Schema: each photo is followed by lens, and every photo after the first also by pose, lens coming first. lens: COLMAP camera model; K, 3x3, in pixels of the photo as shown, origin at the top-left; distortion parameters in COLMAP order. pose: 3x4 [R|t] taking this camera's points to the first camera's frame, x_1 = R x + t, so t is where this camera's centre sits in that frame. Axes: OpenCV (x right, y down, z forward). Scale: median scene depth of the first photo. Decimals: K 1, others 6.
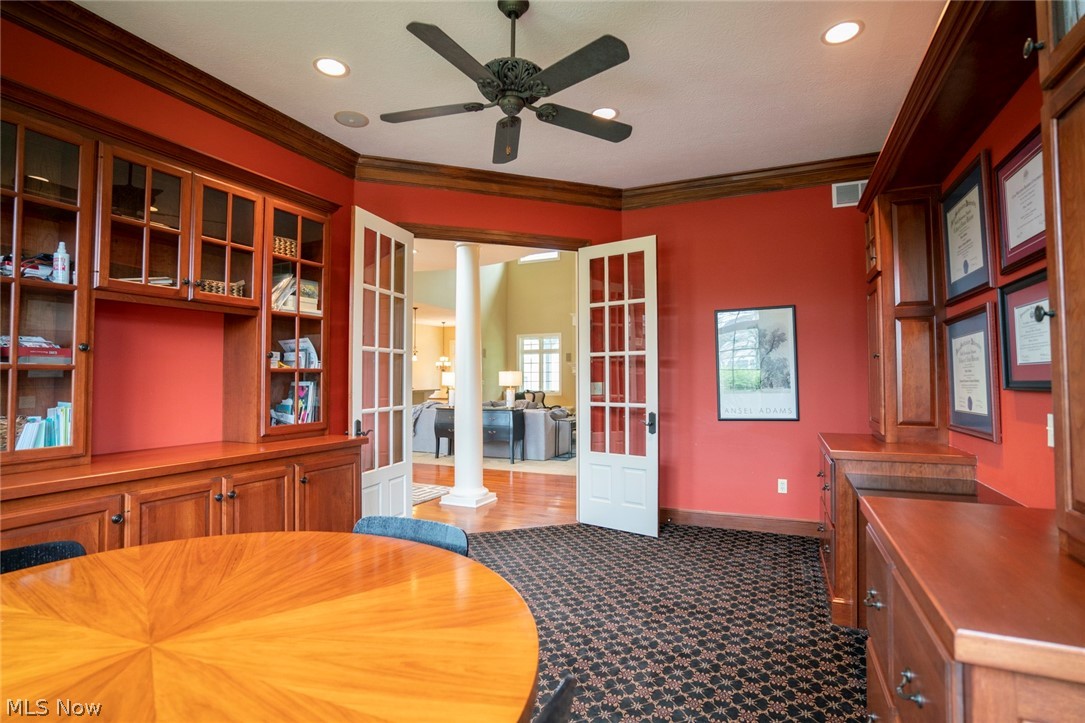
lens RADIAL K [[528.0, 0, 542.5], [0, 528.0, 361.5], [0, 0, 1]] dist [-0.086190, 0.041376]
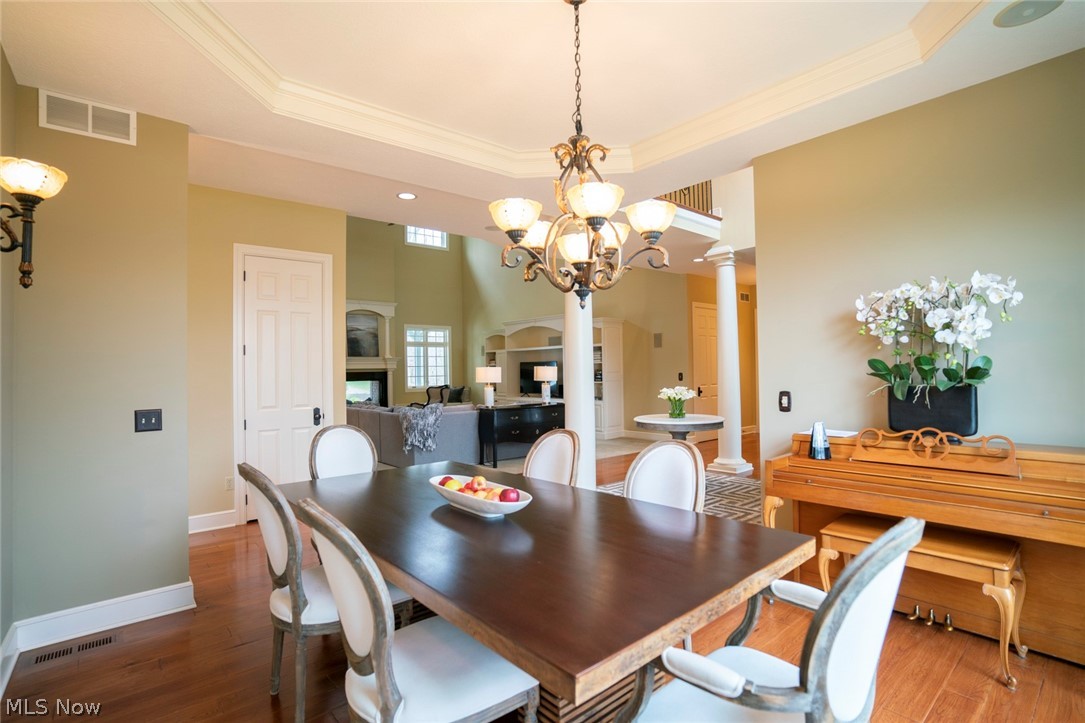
lens RADIAL K [[528.0, 0, 542.5], [0, 528.0, 361.5], [0, 0, 1]] dist [-0.086190, 0.041376]
pose [[0.420557, 0.012590, 0.907179, -0.526802], [-0.017013, 0.999837, -0.005989, 0.008625], [-0.907107, -0.012915, 0.420703, 0.318902]]
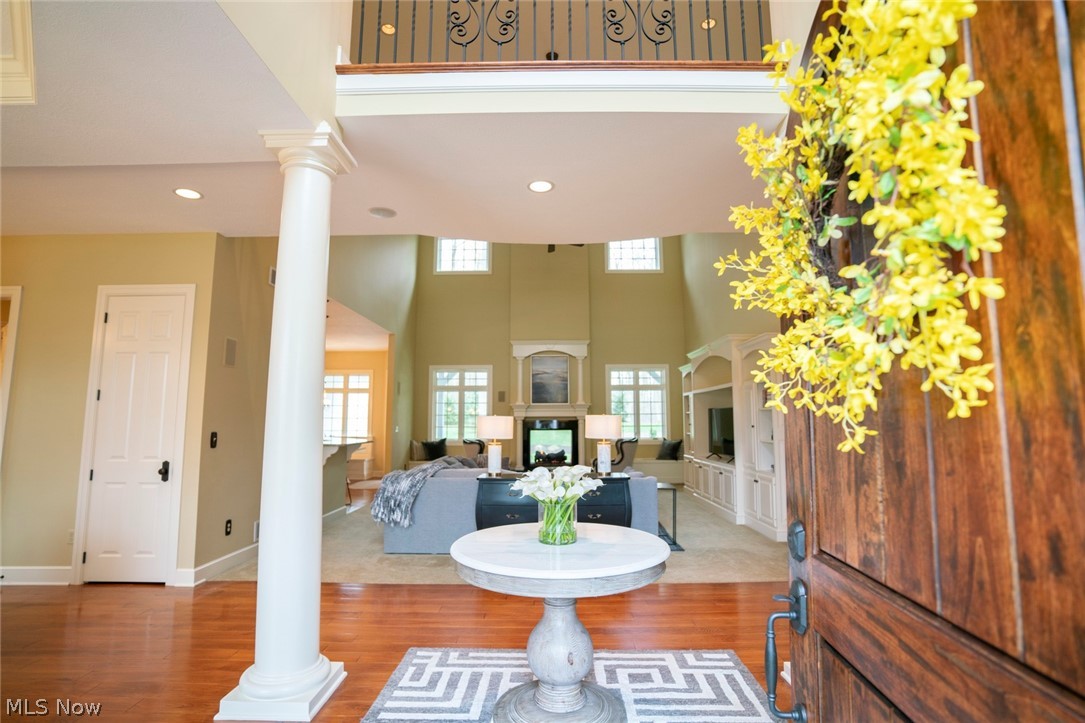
lens RADIAL K [[528.0, 0, 542.5], [0, 528.0, 361.5], [0, 0, 1]] dist [-0.086190, 0.041376]
pose [[0.914220, 0.046057, 0.402593, -0.209409], [-0.013453, 0.996422, -0.083443, 0.004678], [-0.404995, 0.070870, 0.911568, 0.244805]]
